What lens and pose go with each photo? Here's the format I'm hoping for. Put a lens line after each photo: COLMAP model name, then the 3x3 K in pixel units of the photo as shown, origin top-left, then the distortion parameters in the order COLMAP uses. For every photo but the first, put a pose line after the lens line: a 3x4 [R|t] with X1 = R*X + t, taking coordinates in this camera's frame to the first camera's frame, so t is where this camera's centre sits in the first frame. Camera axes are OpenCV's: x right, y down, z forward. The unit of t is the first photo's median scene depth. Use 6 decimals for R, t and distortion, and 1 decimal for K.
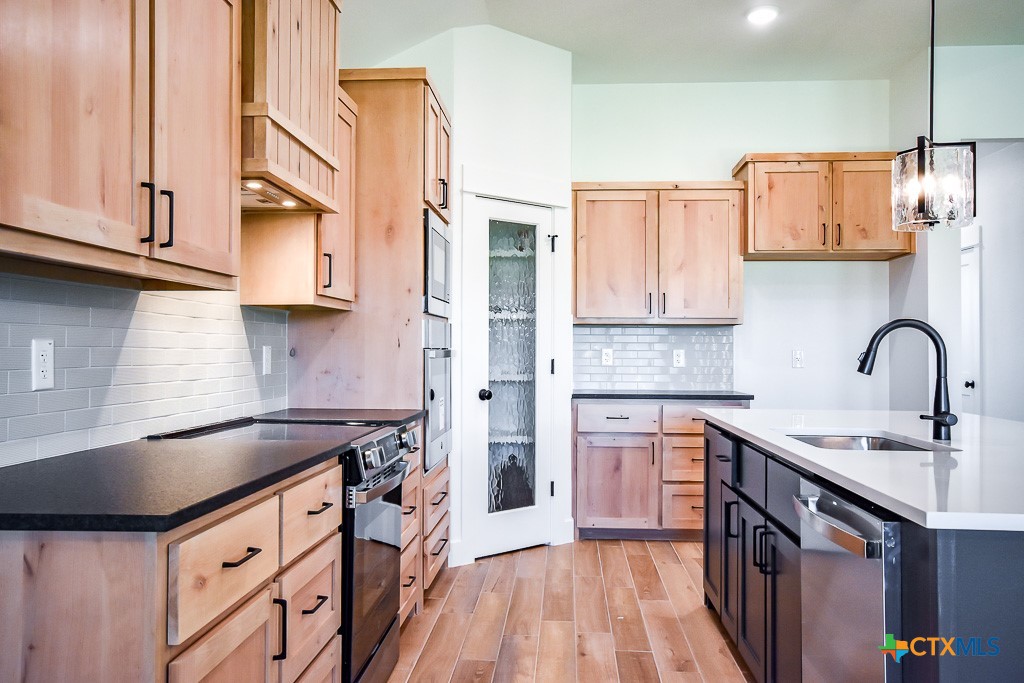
lens RADIAL K [[868.9, 0, 510.5], [0, 868.9, 340.4], [0, 0, 1]] dist [0.010912, 0.044068]
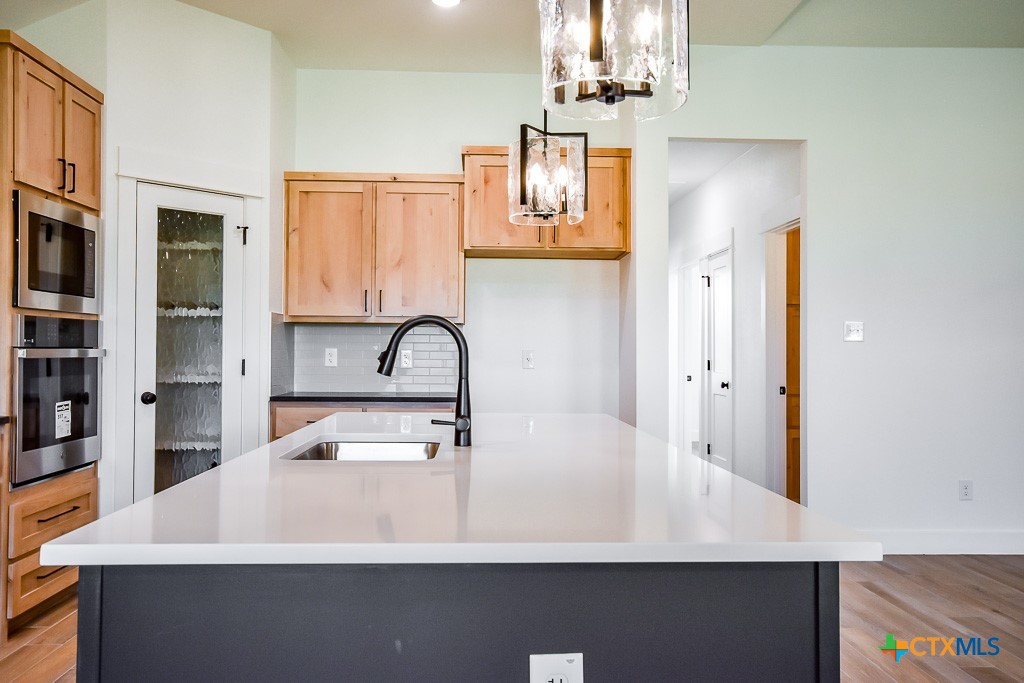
lens RADIAL K [[868.9, 0, 511.2], [0, 868.9, 339.9], [0, 0, 1]] dist [0.010912, 0.044068]
pose [[0.994892, 0.002983, 0.100906, 0.230396], [-0.002745, 0.999993, -0.002497, 0.001997], [-0.100912, 0.002208, 0.994893, 0.040303]]
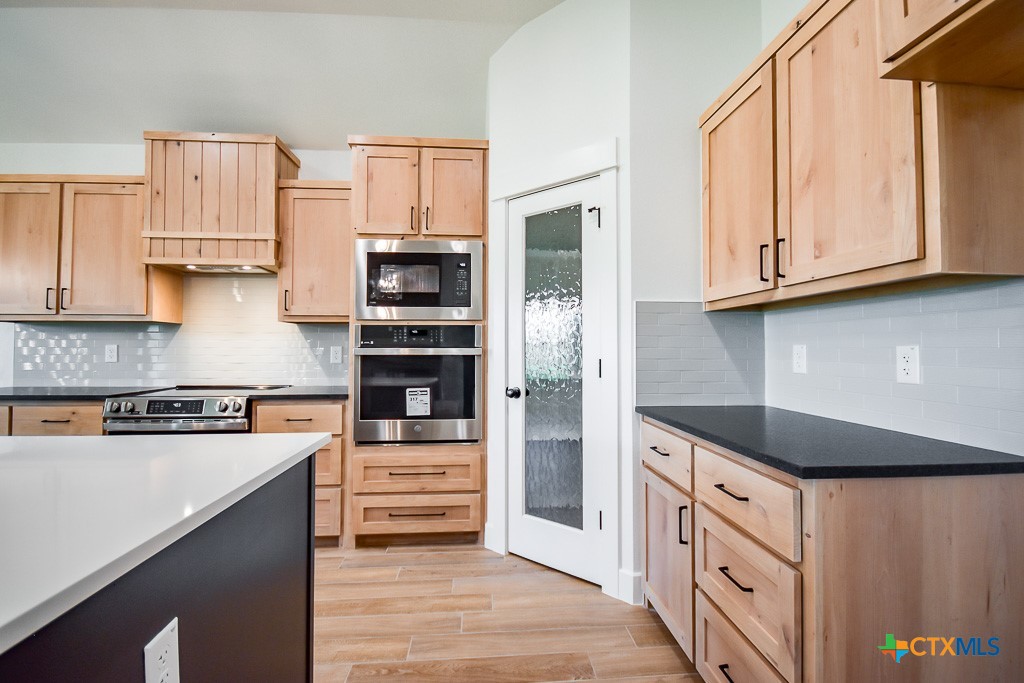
lens RADIAL K [[452.4, 0, 513.1], [0, 452.4, 342.8], [0, 0, 1]] dist [-0.009359, -0.002213]
pose [[0.149435, -0.019903, -0.988571, 0.436187], [0.007098, 0.999793, -0.019056, 0.013007], [0.988746, -0.004169, 0.149546, 0.822342]]
